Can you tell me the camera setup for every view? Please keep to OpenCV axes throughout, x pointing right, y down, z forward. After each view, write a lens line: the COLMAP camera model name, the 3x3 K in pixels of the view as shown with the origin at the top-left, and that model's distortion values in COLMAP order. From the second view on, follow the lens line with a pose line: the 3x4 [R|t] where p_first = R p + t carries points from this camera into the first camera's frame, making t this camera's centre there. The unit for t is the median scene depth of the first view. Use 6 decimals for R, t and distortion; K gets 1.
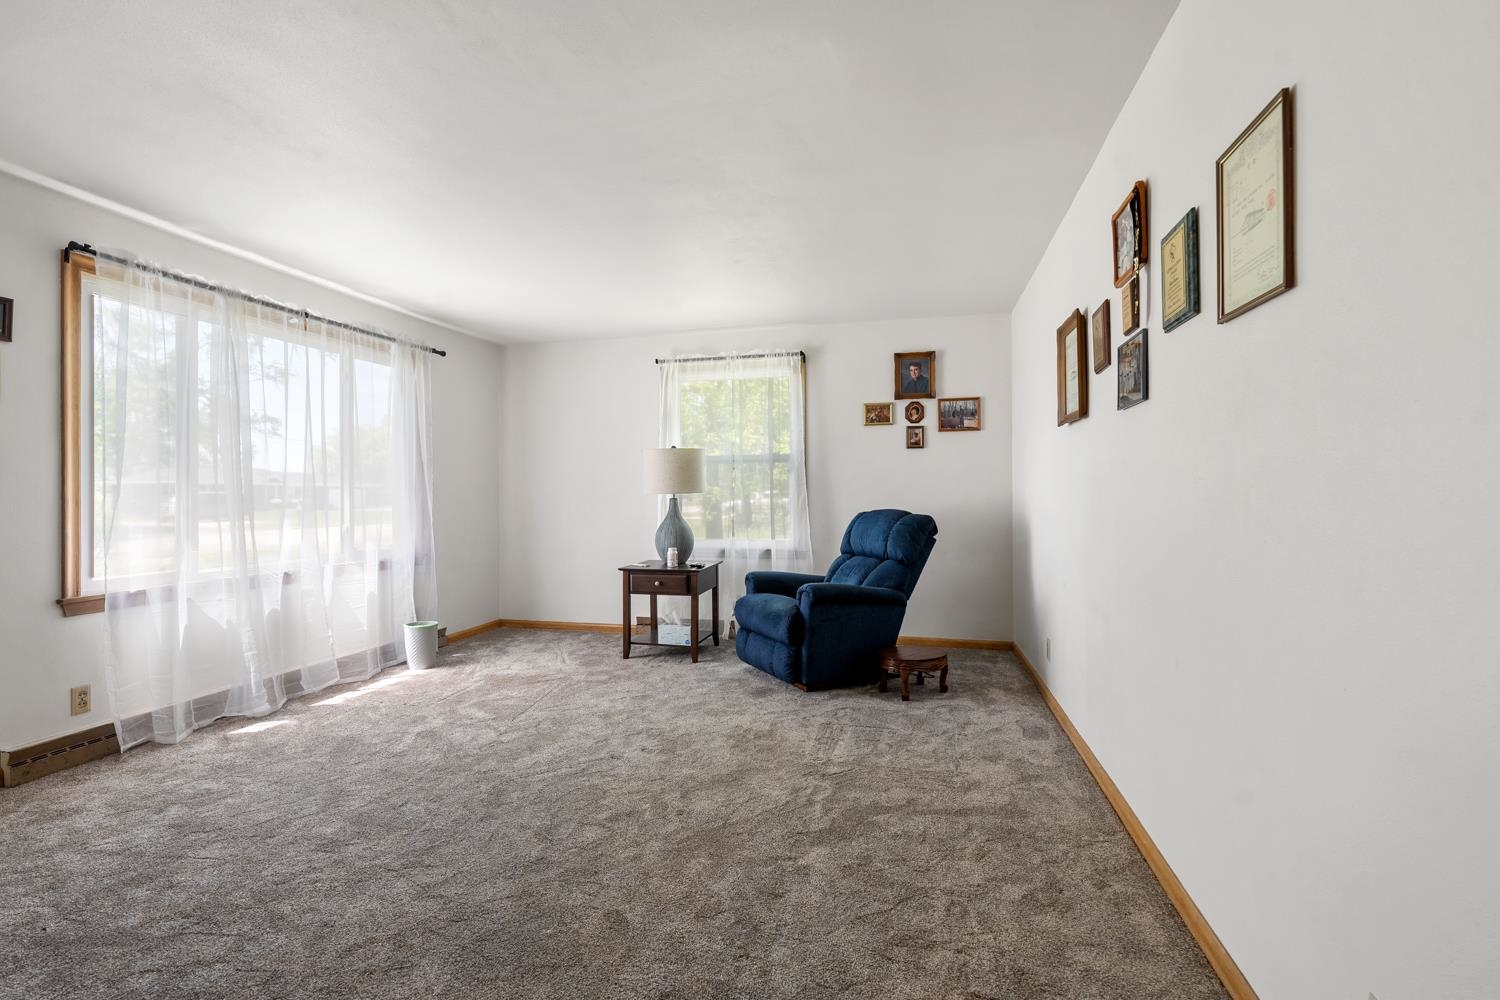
lens RADIAL K [[675.8, 0, 743.7], [0, 675.8, 491.5], [0, 0, 1]] dist [0.000120, 0.000039]
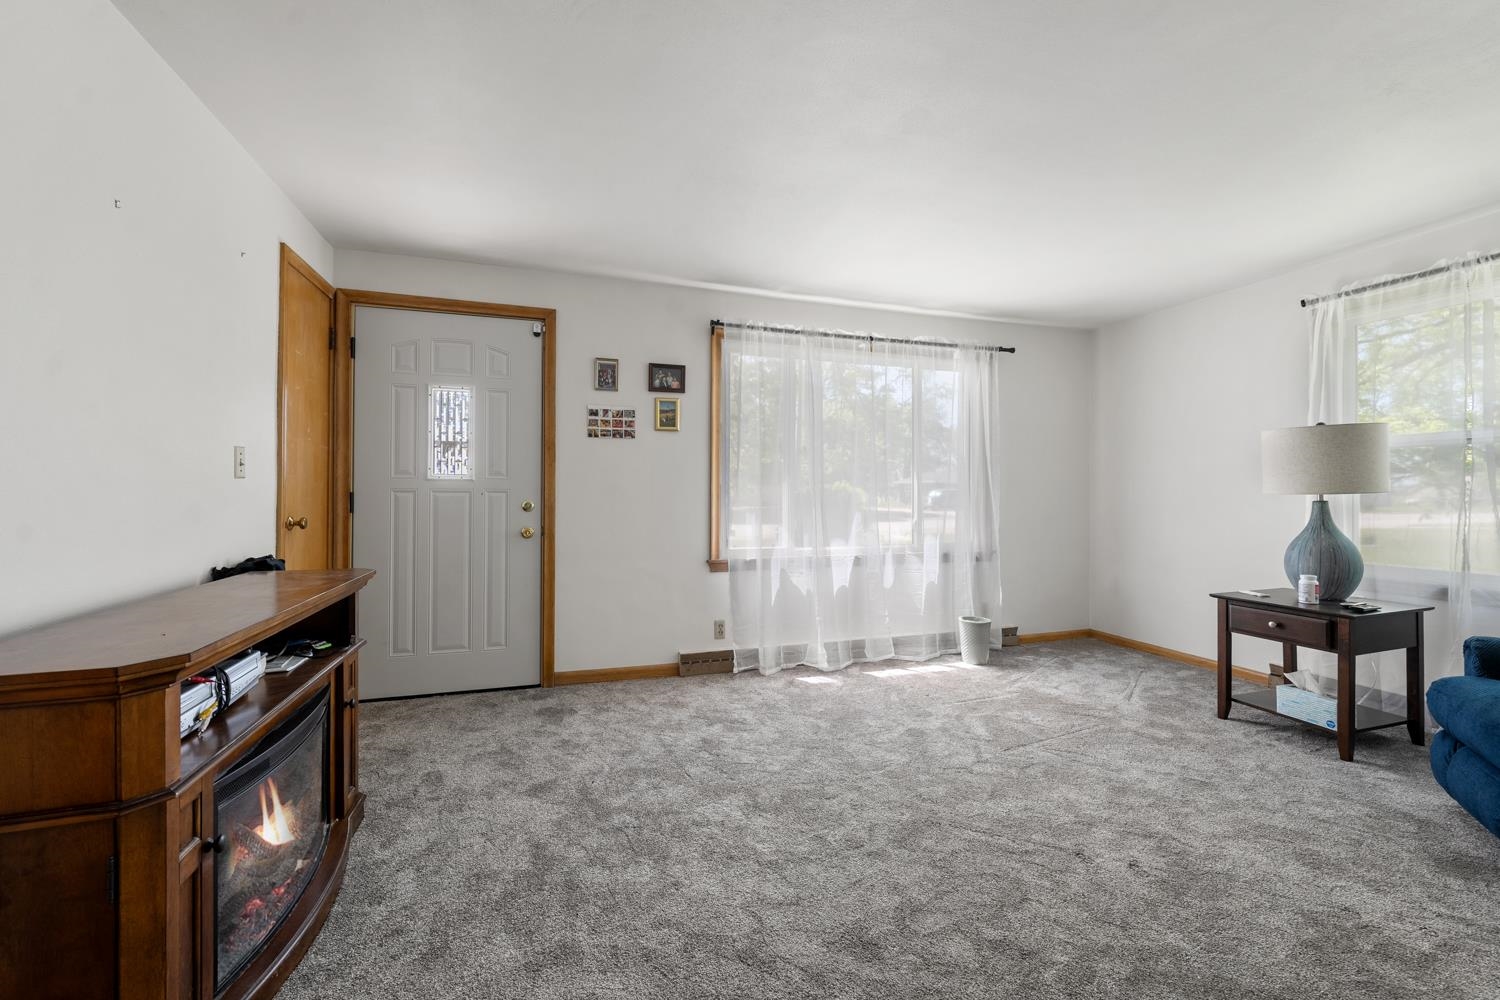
lens RADIAL K [[602.8, 0, 753.0], [0, 602.8, 487.2], [0, 0, 1]] dist [-0.002042, 0.000639]
pose [[0.536602, 0.001515, -0.843834, 0.138042], [-0.003657, 0.999993, -0.000530, -0.001714], [0.843827, 0.003371, 0.536604, 0.292192]]
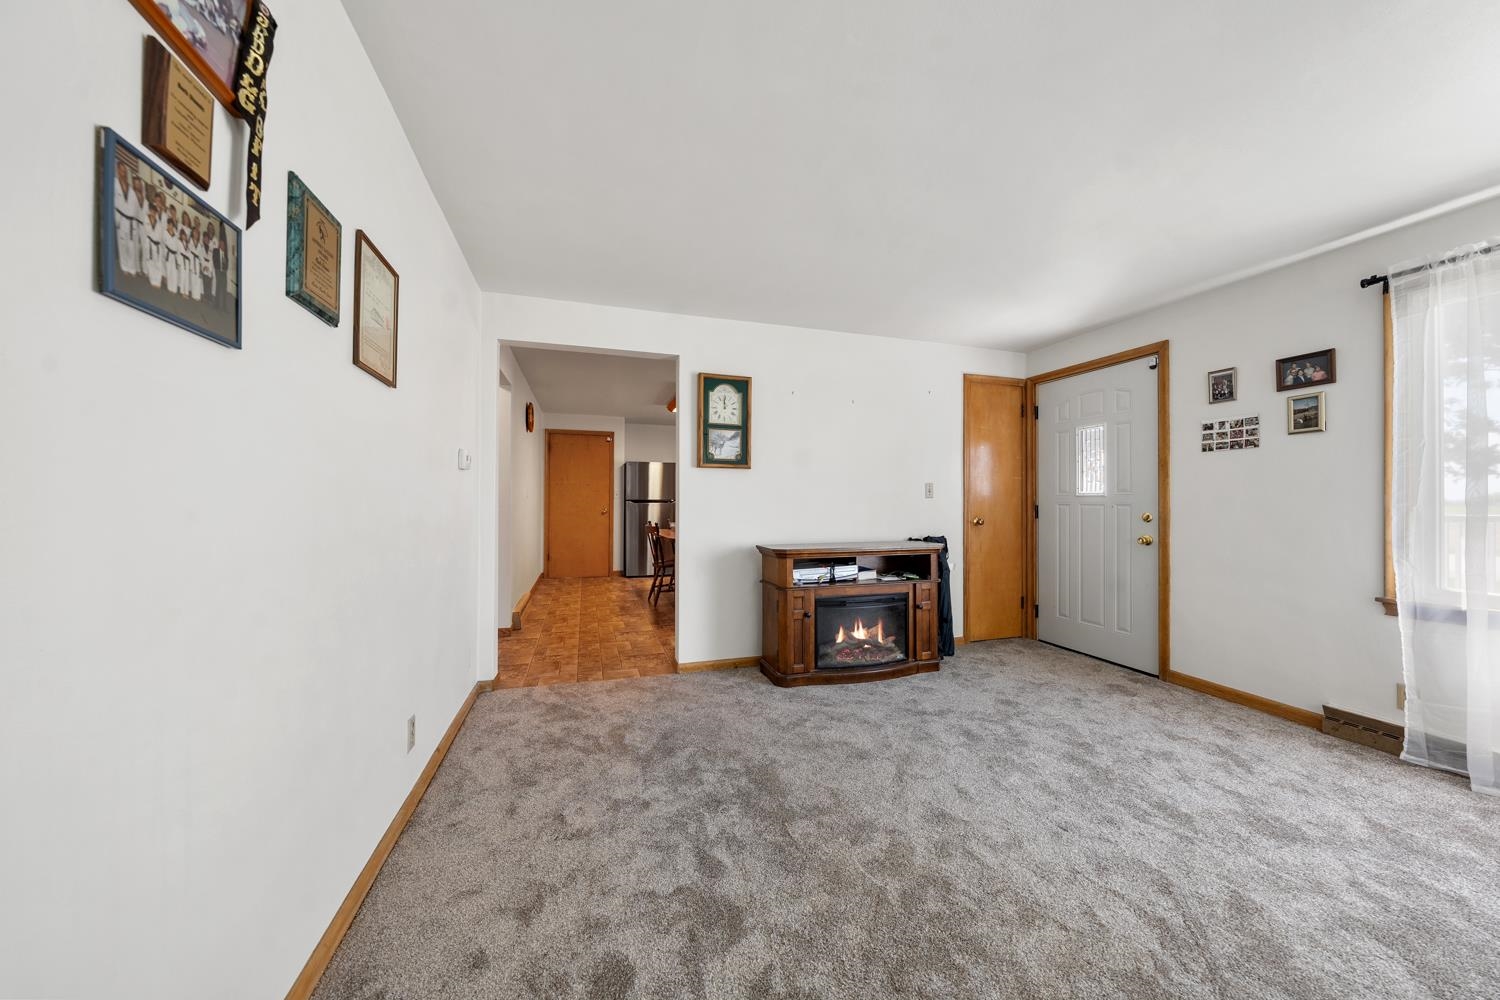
lens RADIAL K [[516.1, 0, 749.2], [0, 516.1, 499.6], [0, 0, 1]] dist [-0.002251, 0.000267]
pose [[-0.850482, -0.001420, -0.526003, 0.262849], [0.002149, 0.999979, -0.006175, 0.000330], [0.526000, -0.006382, -0.850461, 0.944593]]
